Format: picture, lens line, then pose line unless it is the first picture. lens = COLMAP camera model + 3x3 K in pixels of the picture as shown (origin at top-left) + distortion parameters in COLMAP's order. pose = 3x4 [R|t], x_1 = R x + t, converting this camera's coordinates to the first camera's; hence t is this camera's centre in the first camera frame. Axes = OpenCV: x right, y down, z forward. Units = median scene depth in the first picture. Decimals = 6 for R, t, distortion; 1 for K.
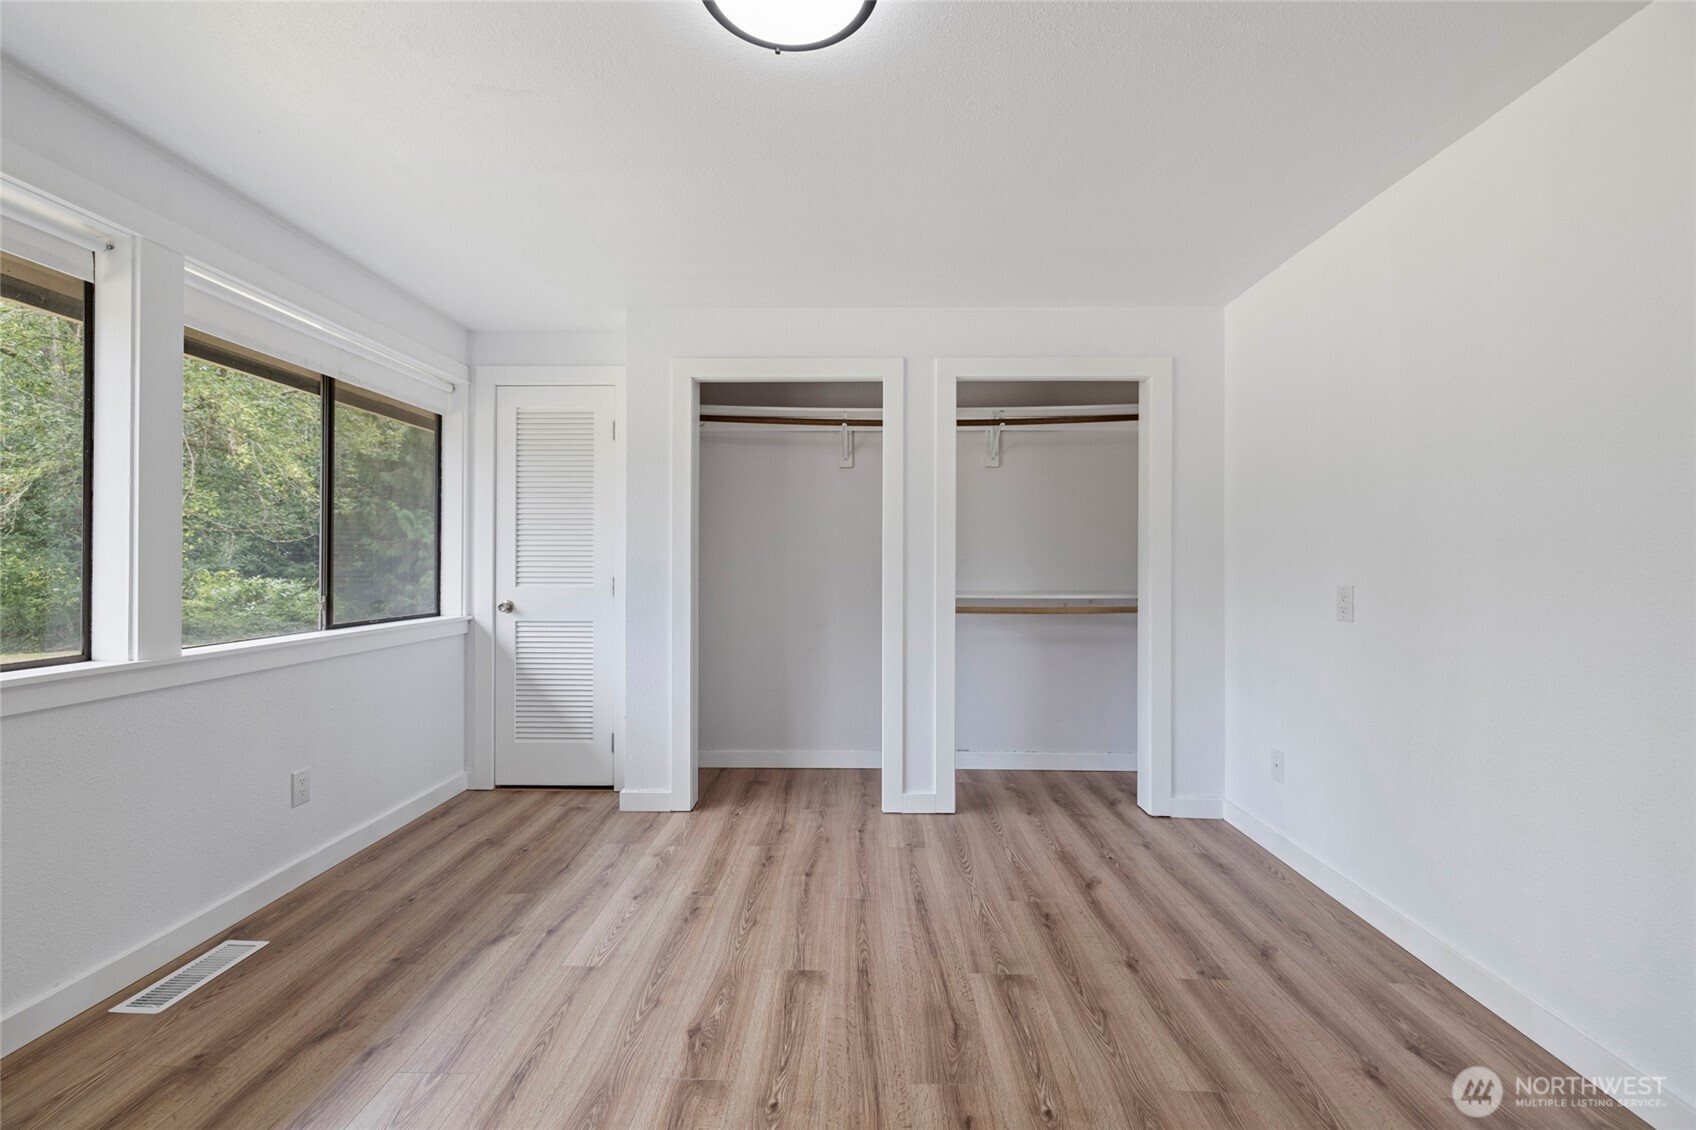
lens RADIAL K [[707.0, 0, 846.1], [0, 707.0, 554.6], [0, 0, 1]] dist [0.002500, -0.000005]
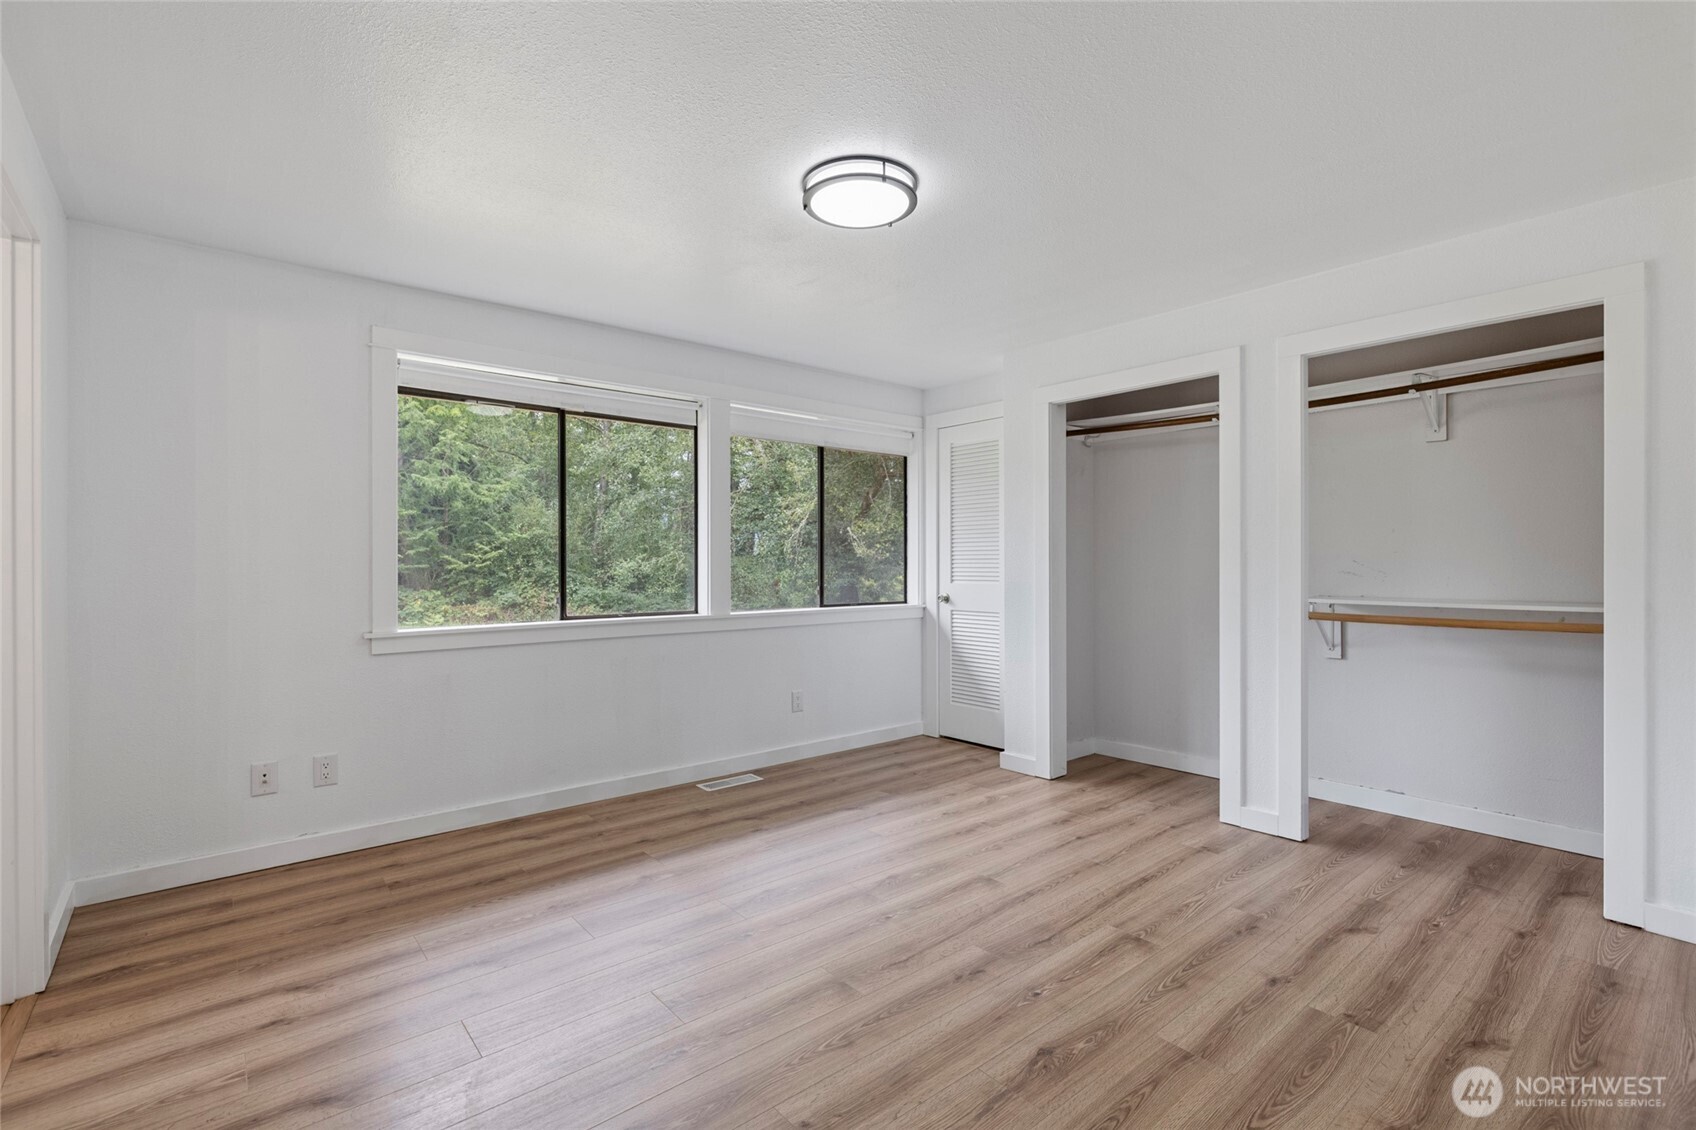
lens RADIAL K [[770.3, 0, 854.5], [0, 770.3, 568.6], [0, 0, 1]] dist [0.001312, 0.000608]
pose [[0.669364, 0.000740, -0.742934, 0.502273], [0.008645, 0.999924, 0.008785, 0.005327], [0.742884, -0.012303, 0.669307, -0.072084]]
